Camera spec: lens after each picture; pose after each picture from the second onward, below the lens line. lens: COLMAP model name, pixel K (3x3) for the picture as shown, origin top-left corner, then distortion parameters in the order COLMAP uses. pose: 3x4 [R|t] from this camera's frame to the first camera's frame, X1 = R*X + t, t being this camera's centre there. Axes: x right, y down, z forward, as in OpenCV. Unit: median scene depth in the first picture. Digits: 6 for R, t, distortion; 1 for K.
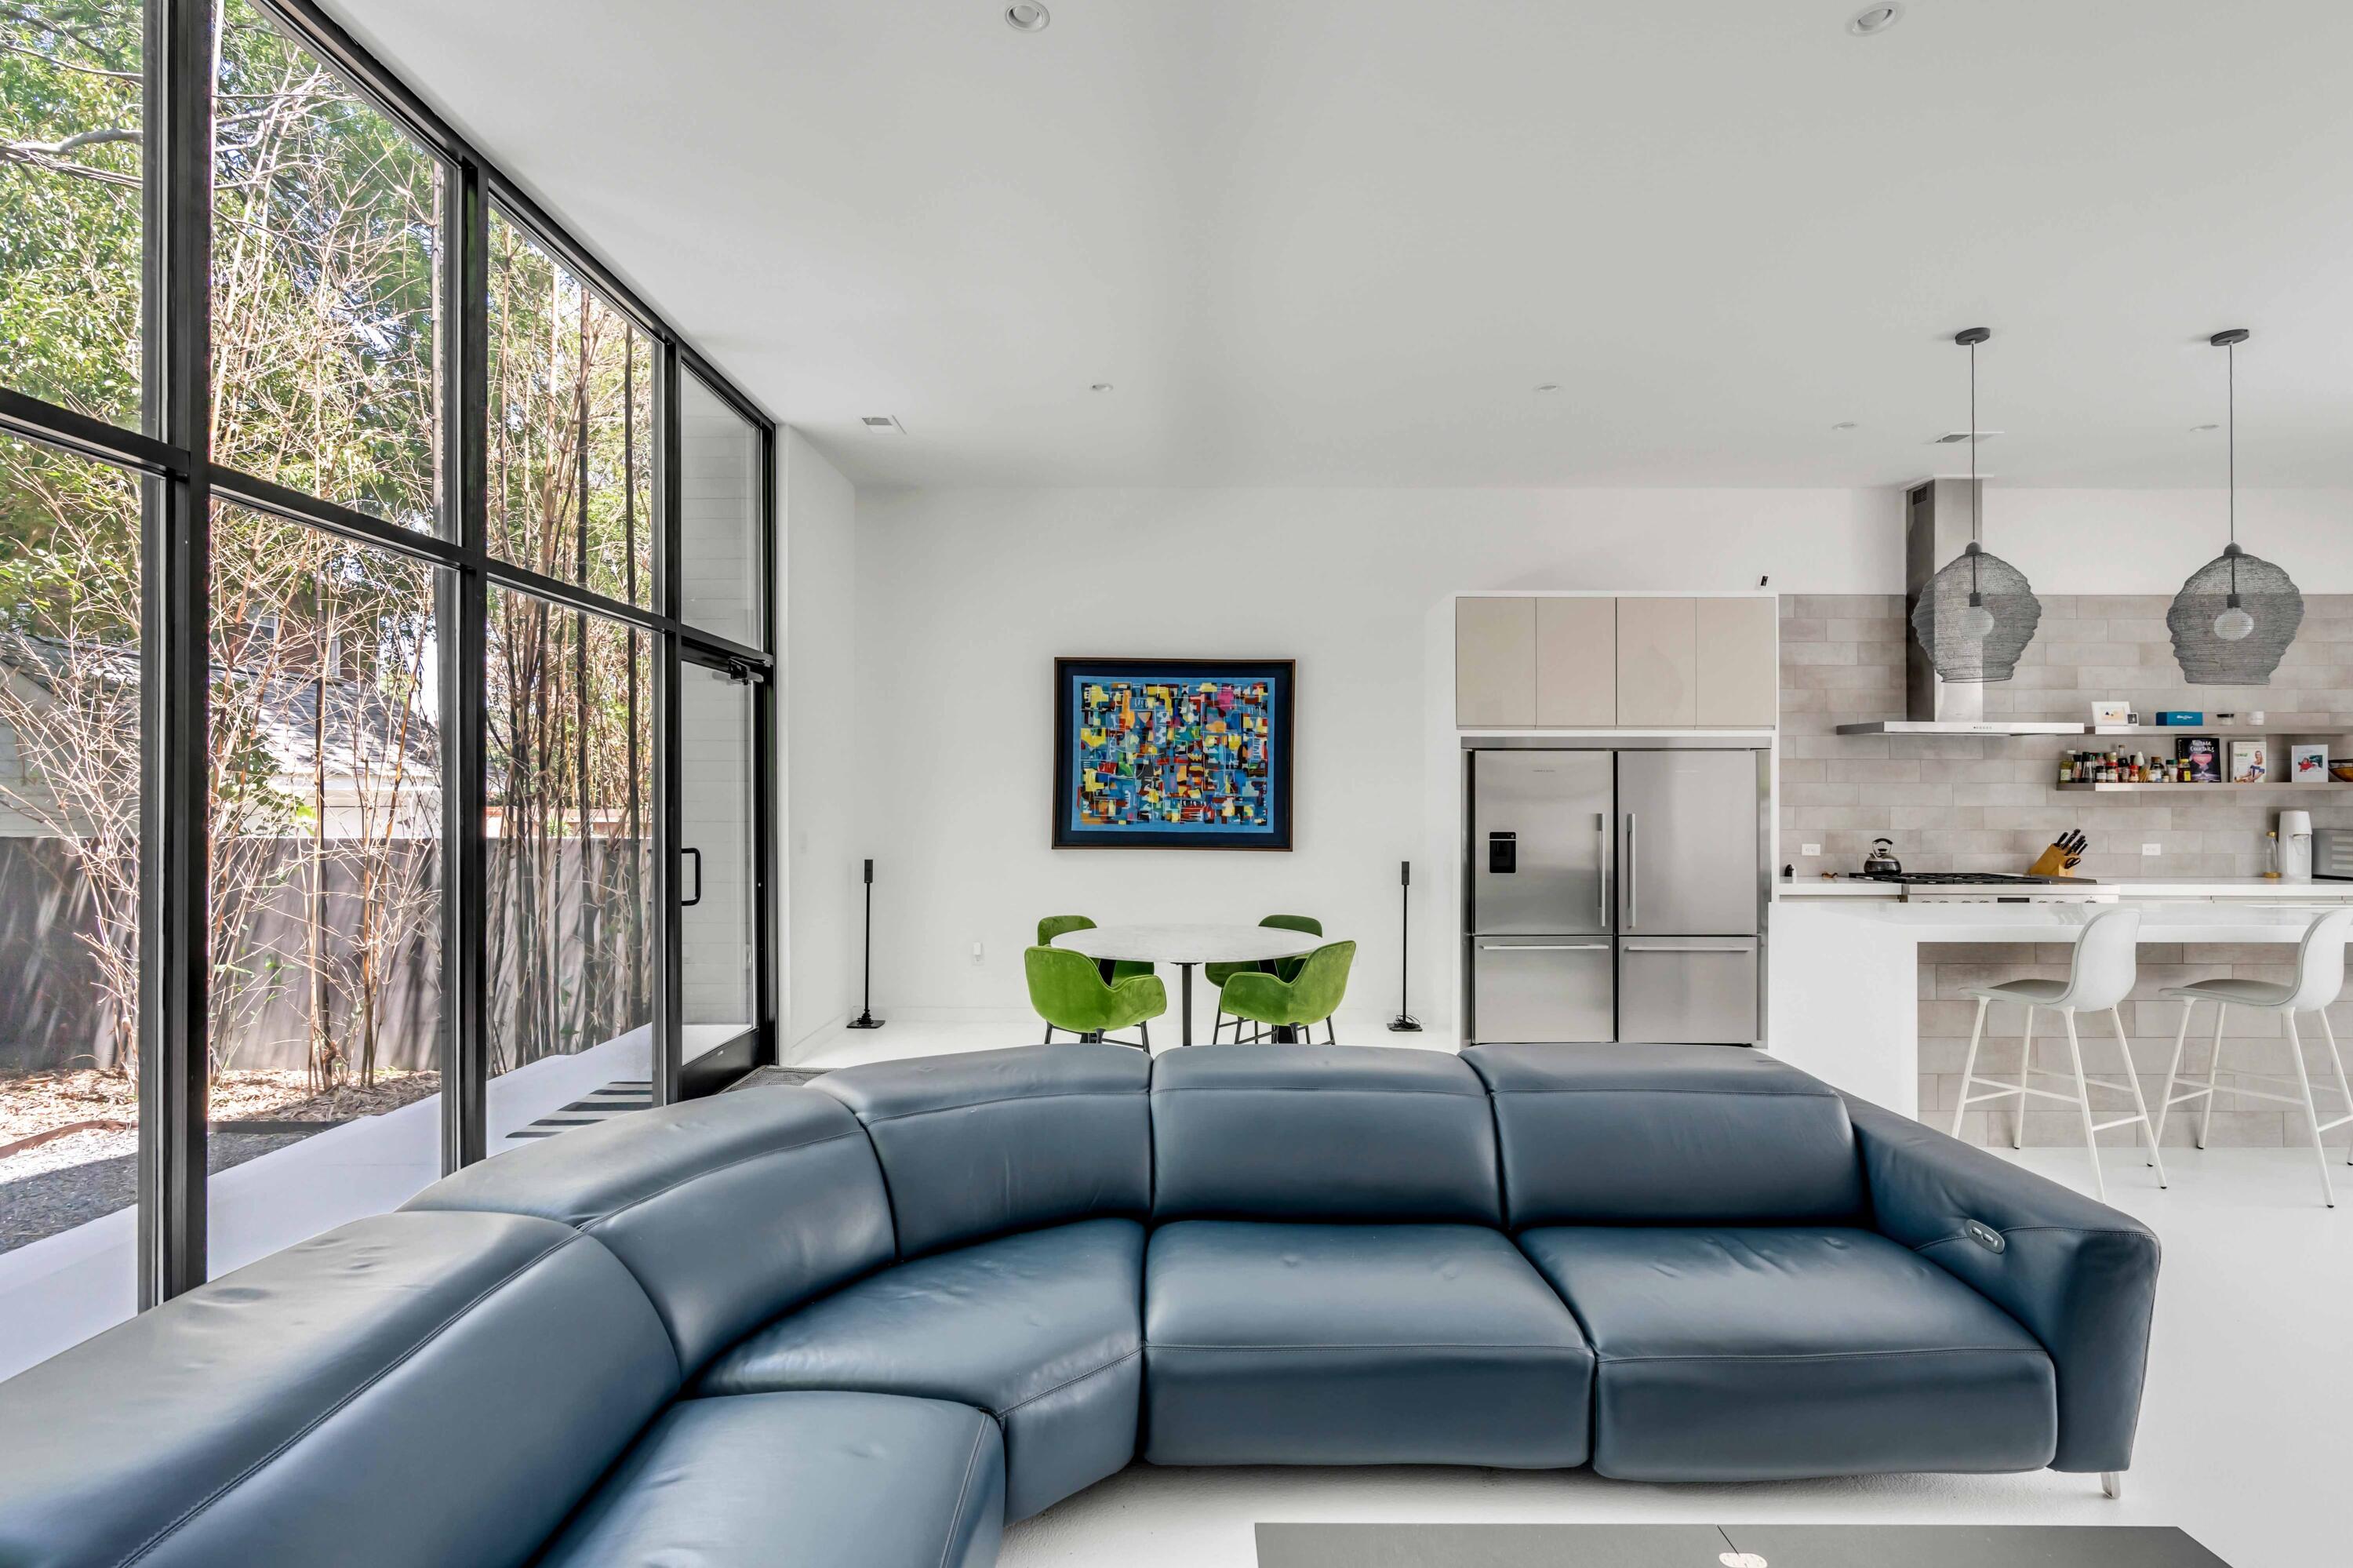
lens RADIAL K [[1102.2, 0, 1187.9], [0, 1102.2, 801.0], [0, 0, 1]] dist [-0.003204, 0.001004]
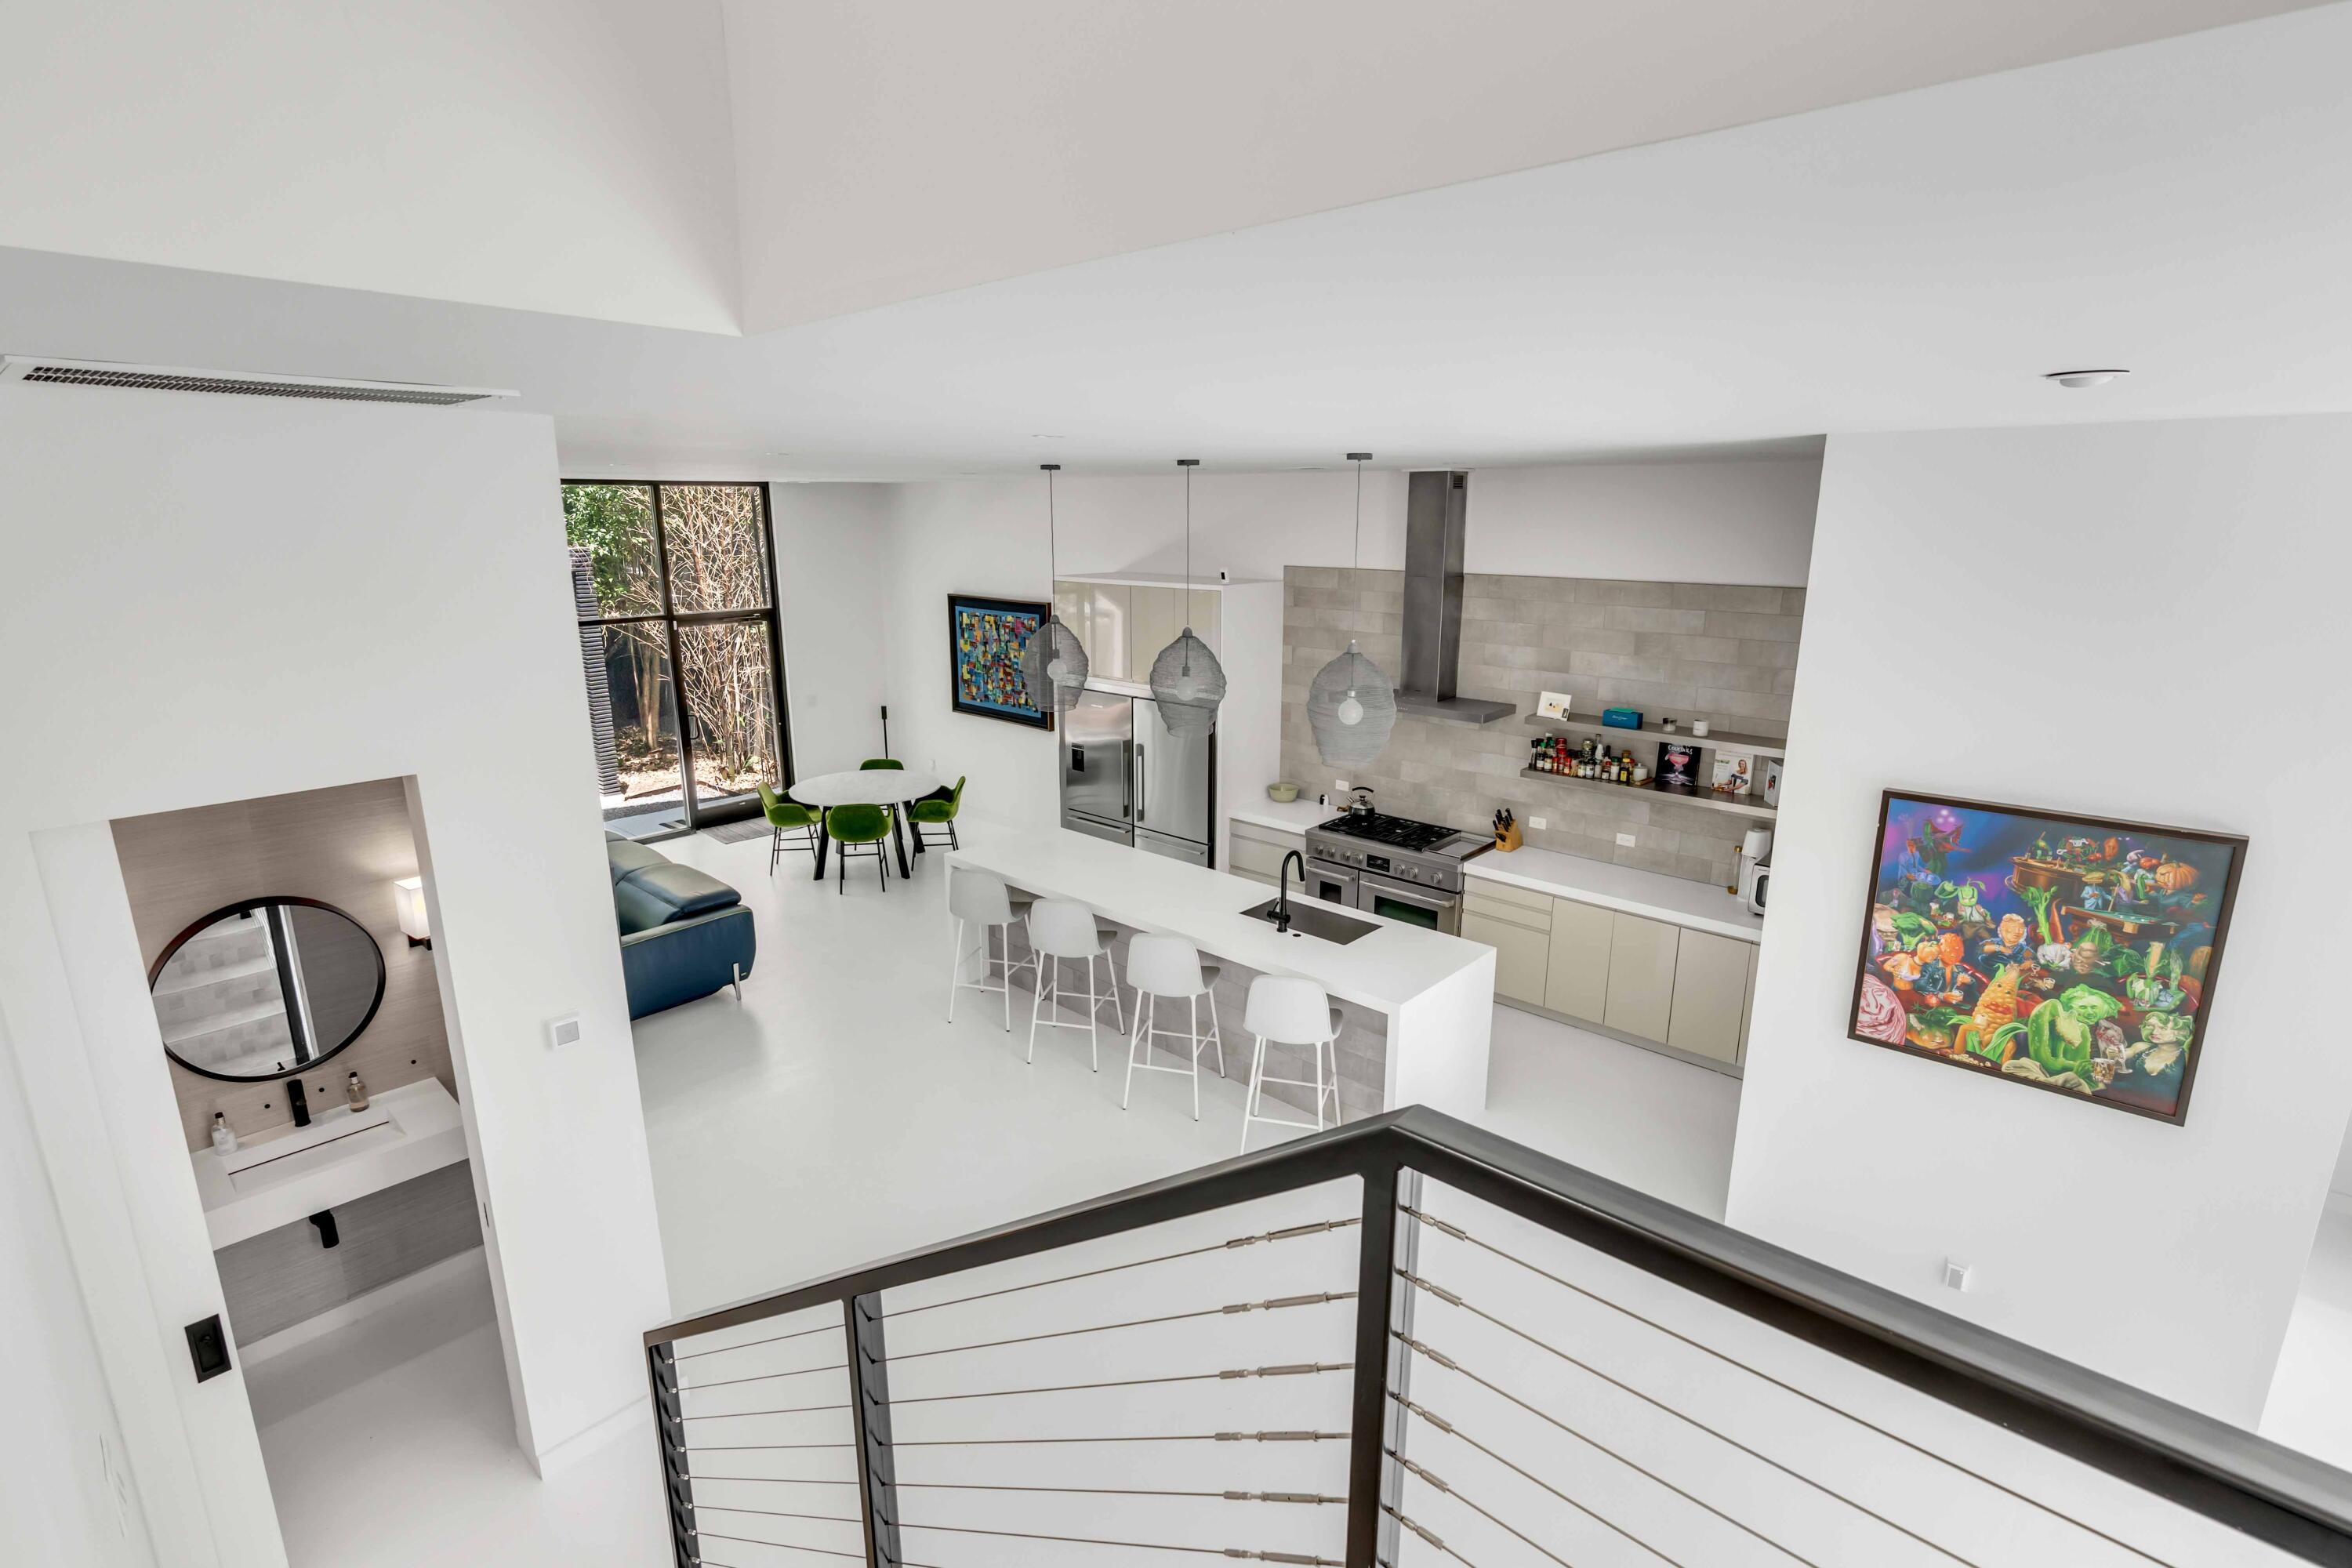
lens RADIAL K [[1072.6, 0, 1194.9], [0, 1072.6, 786.6], [0, 0, 1]] dist [-0.009628, 0.003317]
pose [[0.755736, 0.161619, -0.634620, 1.190955], [-0.000800, 0.969295, 0.245898, -0.242715], [0.654876, -0.185327, 0.732661, 0.037051]]
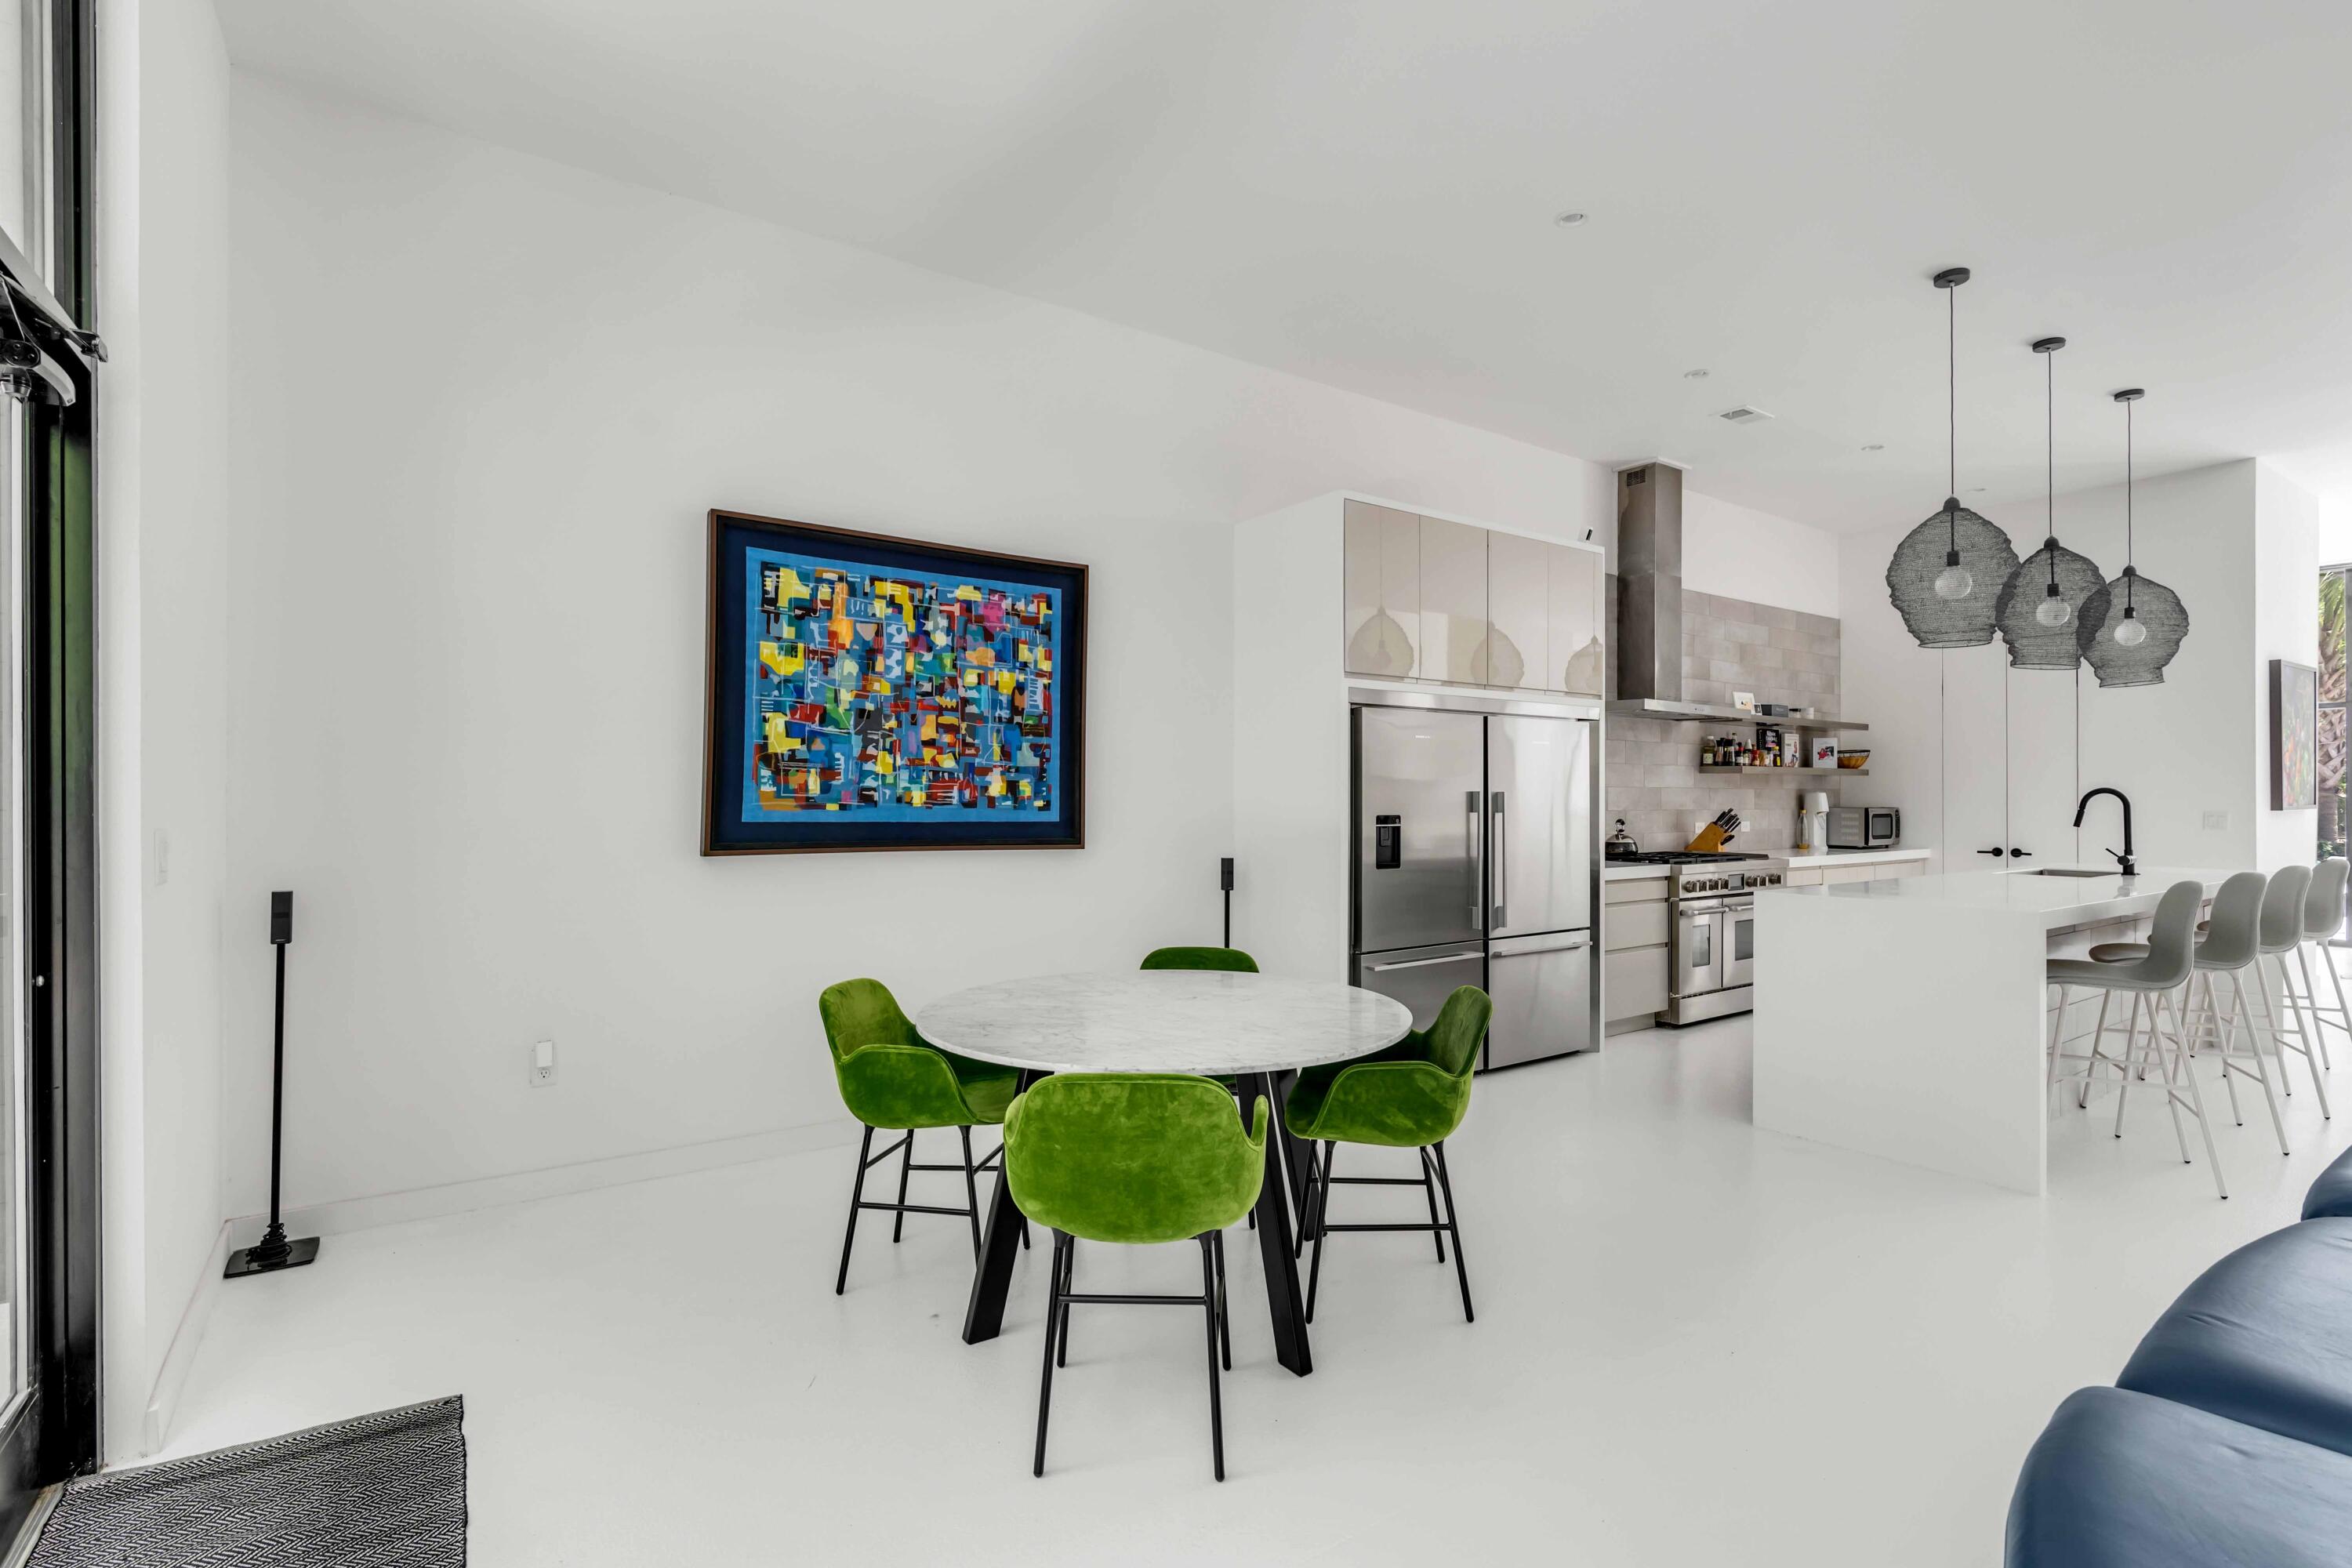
lens RADIAL K [[1101.7, 0, 1184.3], [0, 1101.7, 789.2], [0, 0, 1]] dist [-0.003204, 0.001004]
pose [[0.817184, 0.004280, 0.576360, -0.244570], [-0.000596, 0.999978, -0.006581, 0.013816], [-0.576376, 0.005035, 0.817169, 0.411354]]
